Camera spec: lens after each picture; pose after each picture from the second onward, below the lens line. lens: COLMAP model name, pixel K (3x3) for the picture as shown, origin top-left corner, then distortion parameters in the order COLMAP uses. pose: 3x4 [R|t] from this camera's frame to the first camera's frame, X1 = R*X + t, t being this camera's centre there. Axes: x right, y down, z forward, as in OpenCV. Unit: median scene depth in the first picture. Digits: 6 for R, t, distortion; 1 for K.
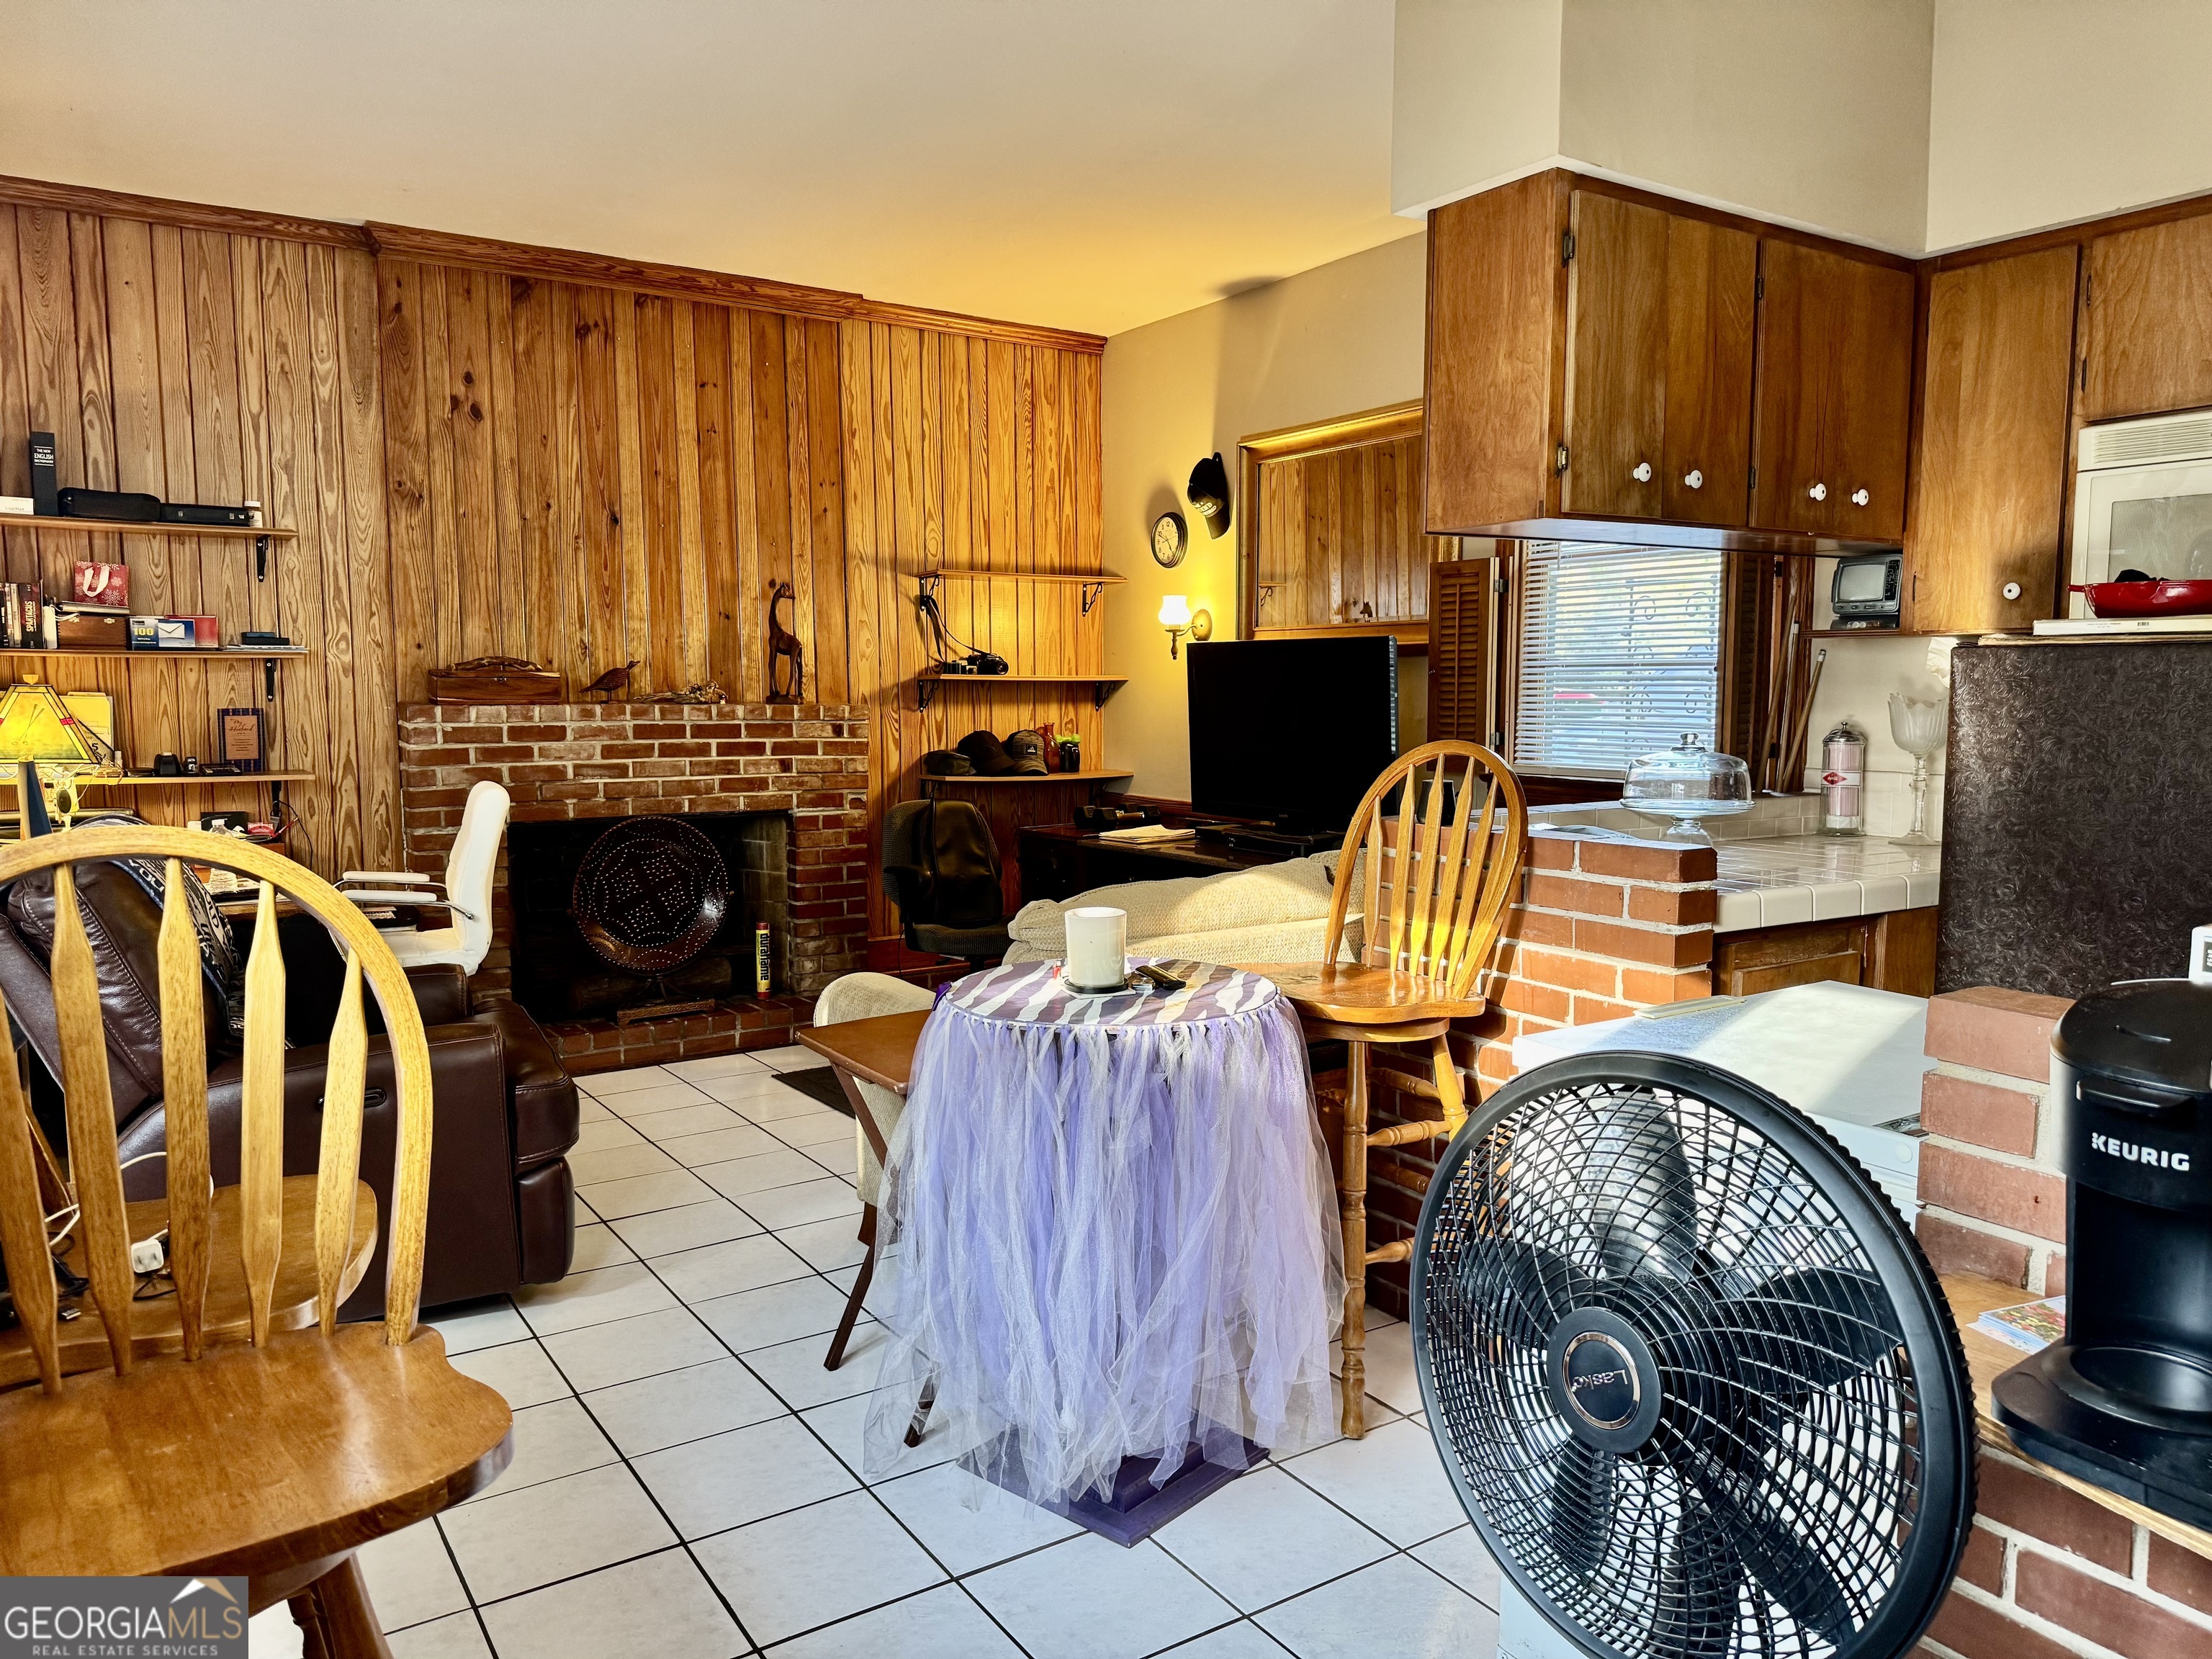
lens RADIAL K [[1562.8, 0, 1105.6], [0, 1562.8, 841.8], [0, 0, 1]] dist [0.104761, -0.147490]
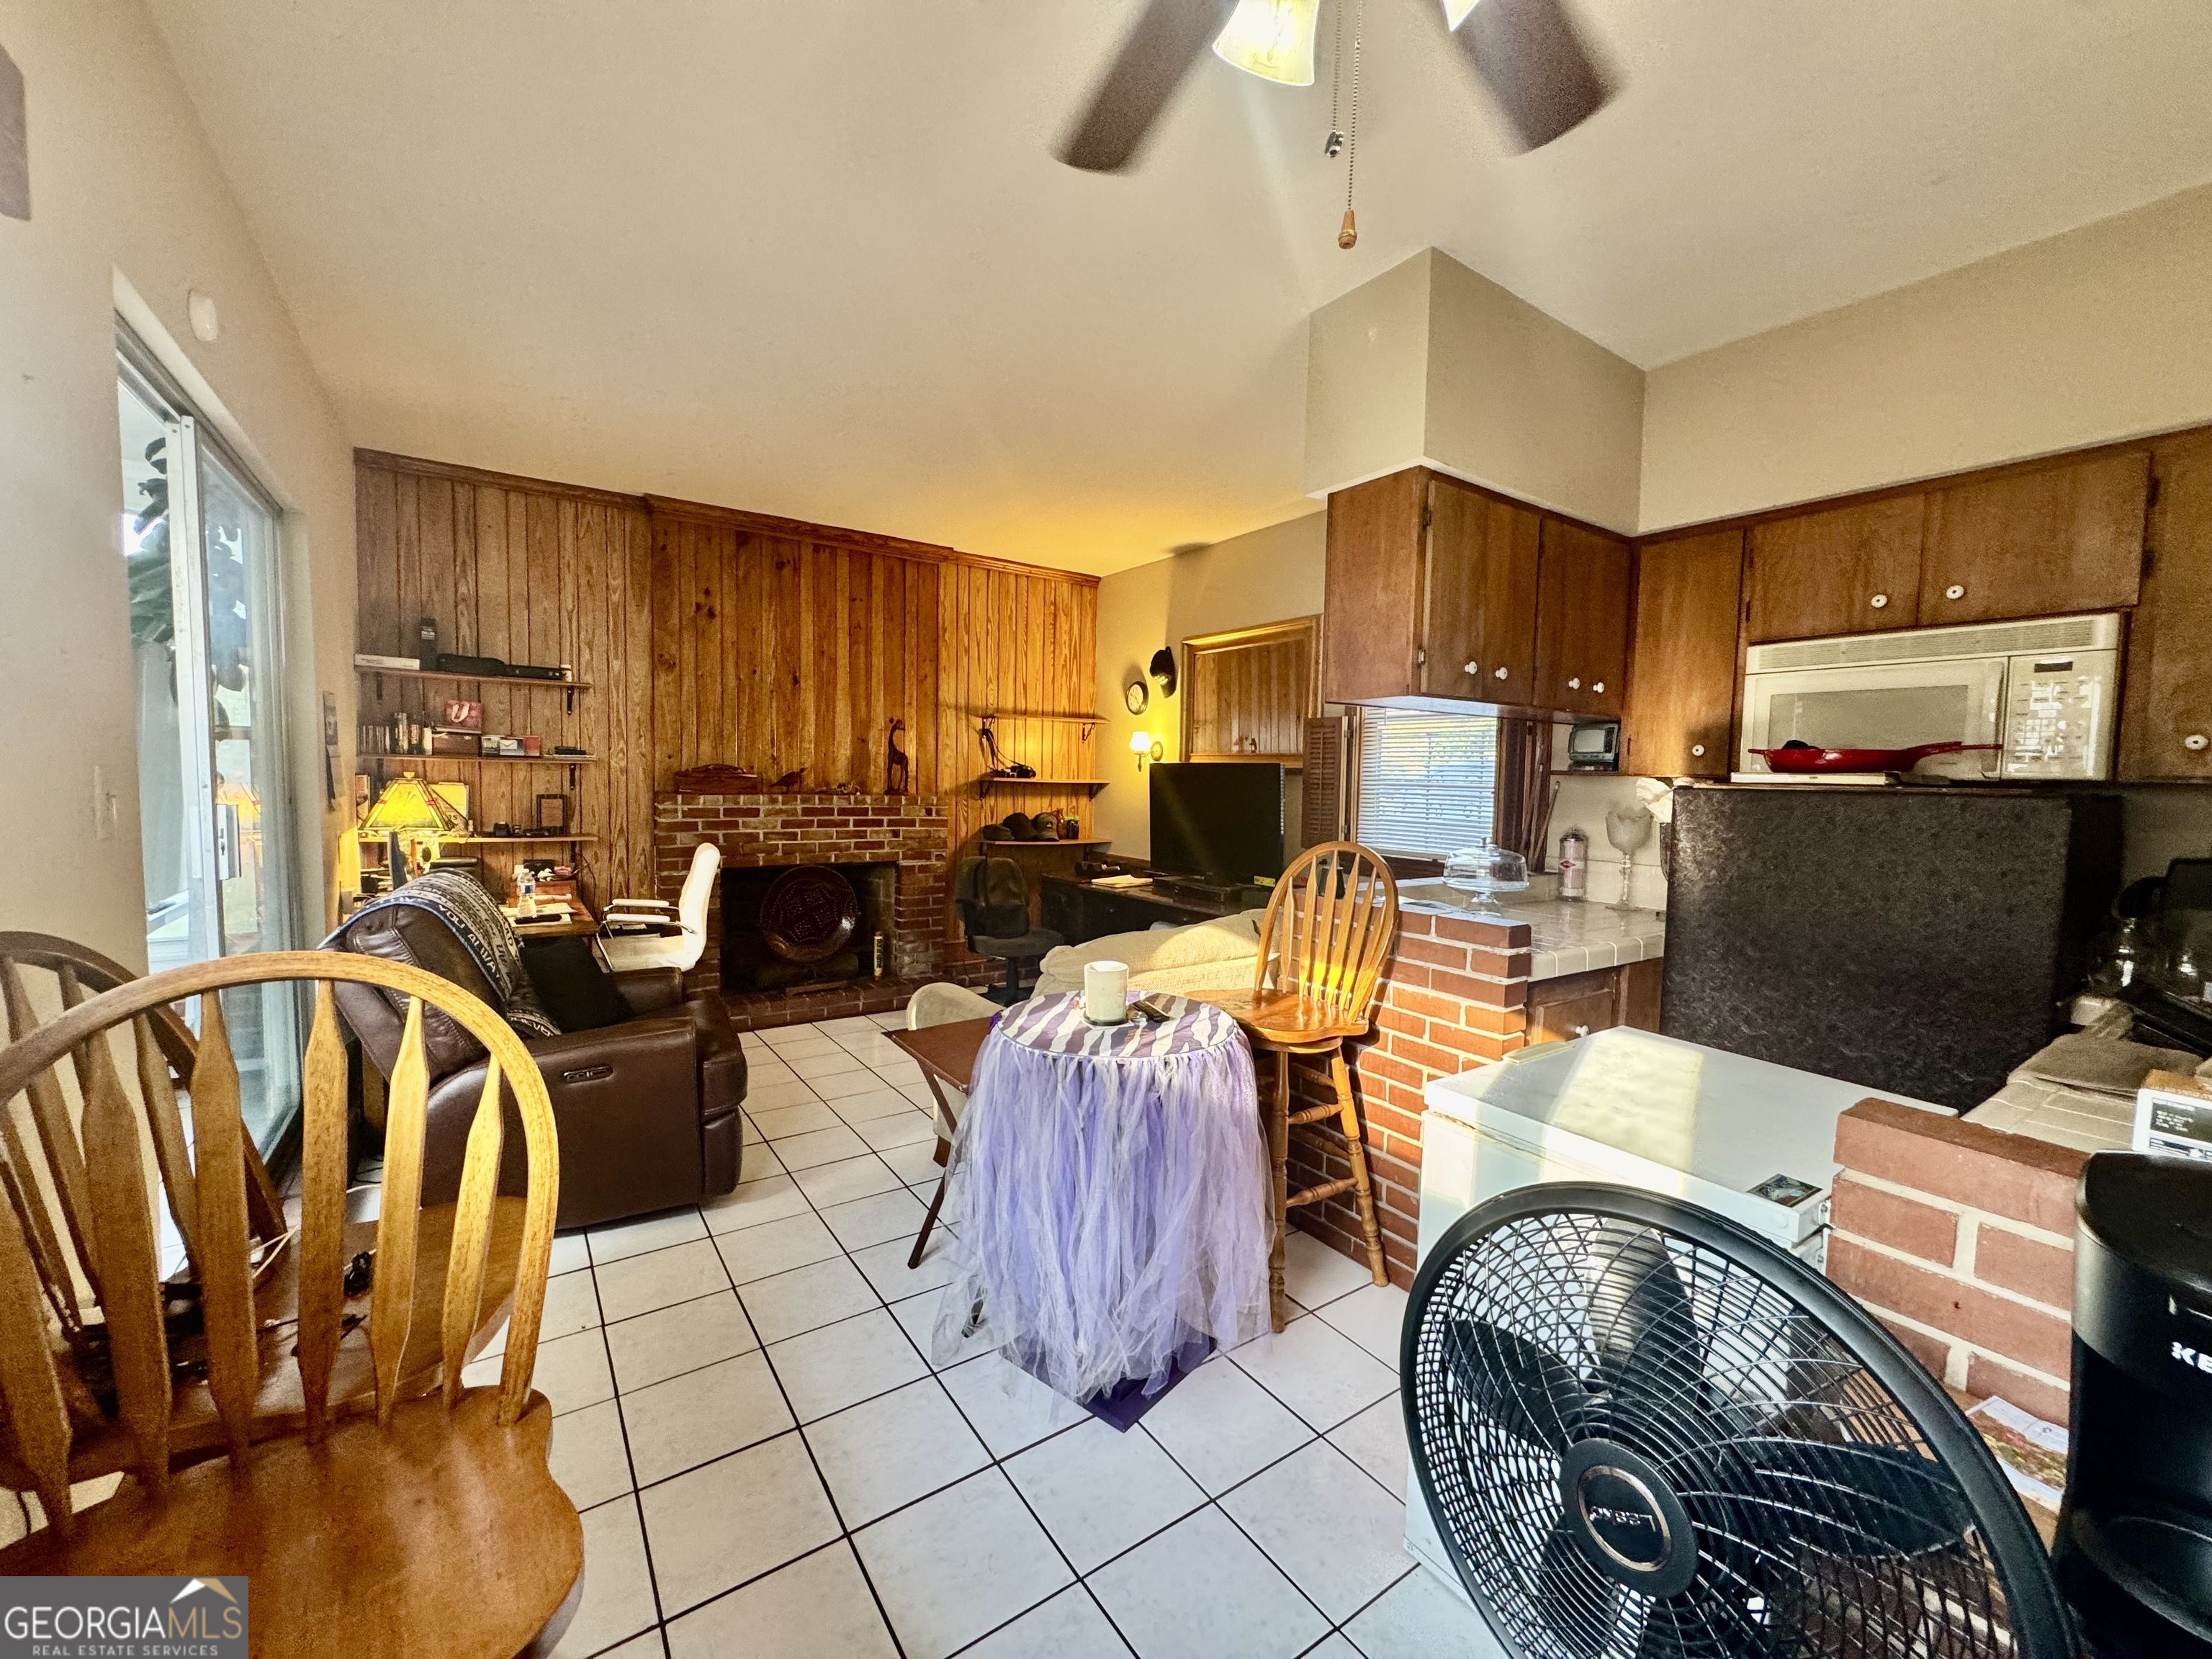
lens RADIAL K [[889.0, 0, 1103.2], [0, 889.0, 827.8], [0, 0, 1]] dist [-0.002697, 0.000692]
pose [[0.999546, 0.020051, 0.022502, -0.019040], [-0.019091, 0.998932, -0.042085, -0.029160], [-0.023322, 0.041636, 0.998861, 0.128834]]
